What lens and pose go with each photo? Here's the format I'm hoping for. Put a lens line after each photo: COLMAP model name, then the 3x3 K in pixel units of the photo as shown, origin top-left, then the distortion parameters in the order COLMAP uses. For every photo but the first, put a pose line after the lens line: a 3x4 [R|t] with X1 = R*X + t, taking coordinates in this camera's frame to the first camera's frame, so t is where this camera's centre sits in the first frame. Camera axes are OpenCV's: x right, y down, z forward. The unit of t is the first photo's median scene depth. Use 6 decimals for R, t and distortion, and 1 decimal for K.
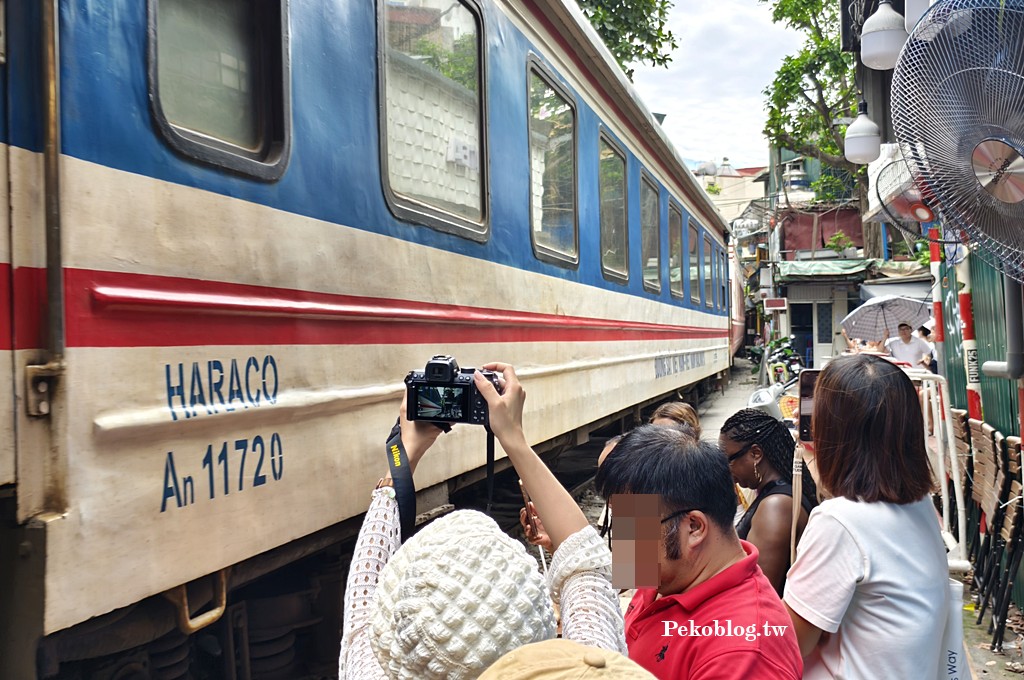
lens RADIAL K [[1080.0, 0, 512.0], [0, 1080.0, 340.0], [0, 0, 1]] dist [0.003641, -0.011534]
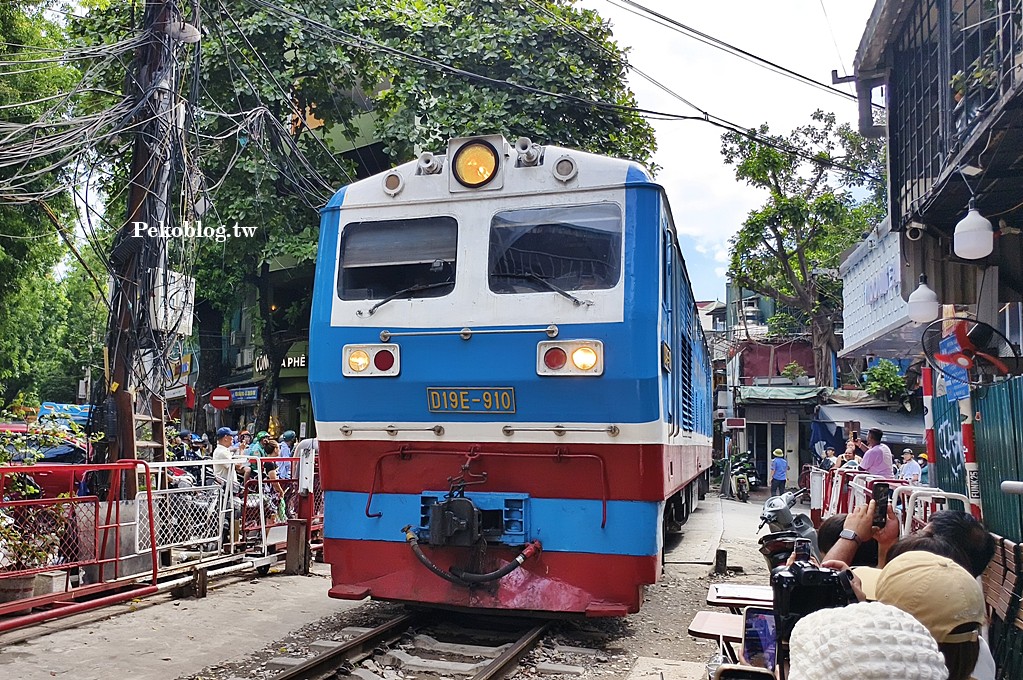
lens RADIAL K [[942.2, 0, 420.1], [0, 942.2, 374.7], [0, 0, 1]] dist [0.004440, 0.005875]
pose [[0.997082, 0.035857, -0.067391, -0.023520], [-0.040665, 0.996619, -0.071386, 0.000485], [0.064603, 0.073918, 0.995170, -0.018696]]
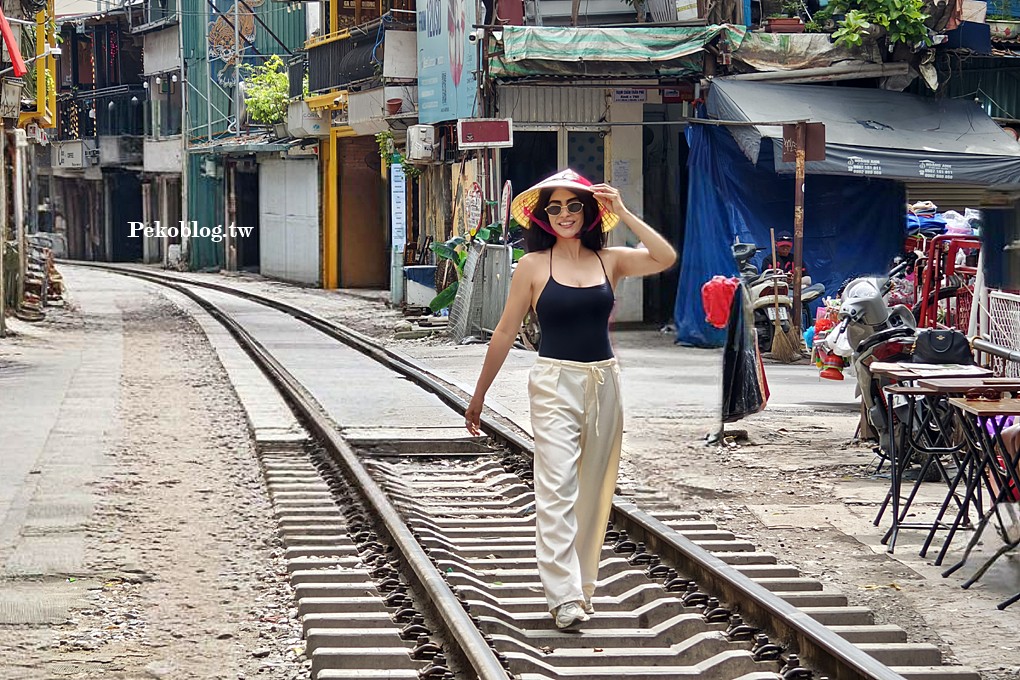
lens RADIAL K [[3823.3, 0, 570.0], [0, 3823.3, 340.6], [0, 0, 1]] dist [0.115513, 1.952351]
pose [[0.941042, -0.001627, 0.338286, -0.196316], [-0.007562, 0.999637, 0.025843, 0.005966], [-0.338206, -0.026877, 0.940688, -0.317443]]
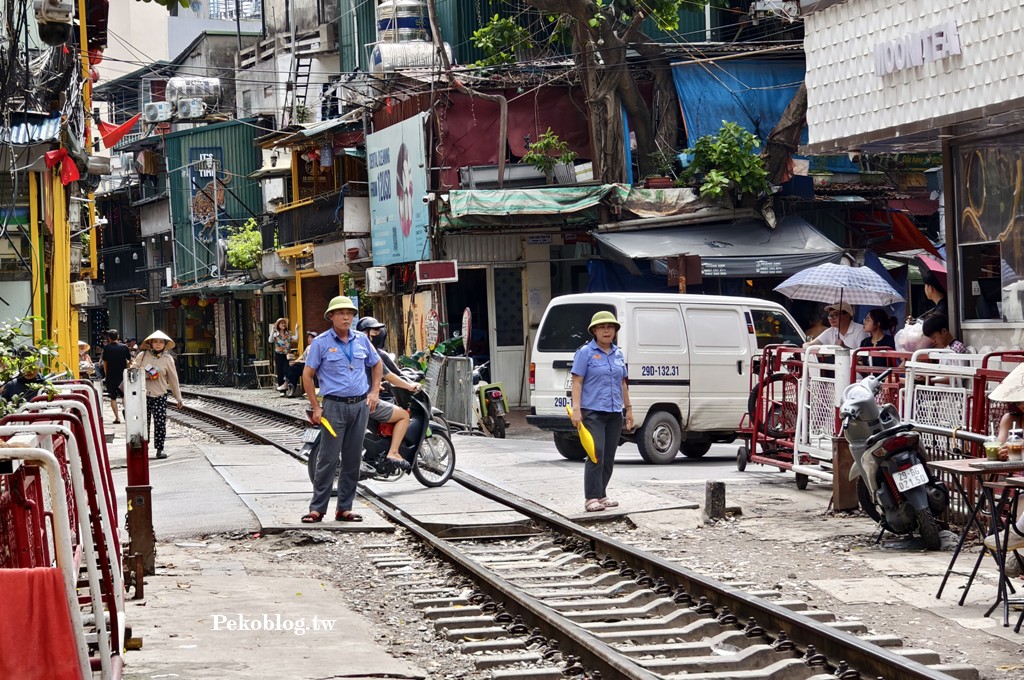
lens RADIAL K [[2729.8, 0, 512.0], [0, 2729.8, 340.0], [0, 0, 1]] dist [0.155163, 0.341355]
pose [[0.929247, -0.026086, 0.368537, -0.204672], [0.028378, 0.999597, -0.000802, 0.001477], [-0.368367, 0.011203, 0.929613, -0.227325]]
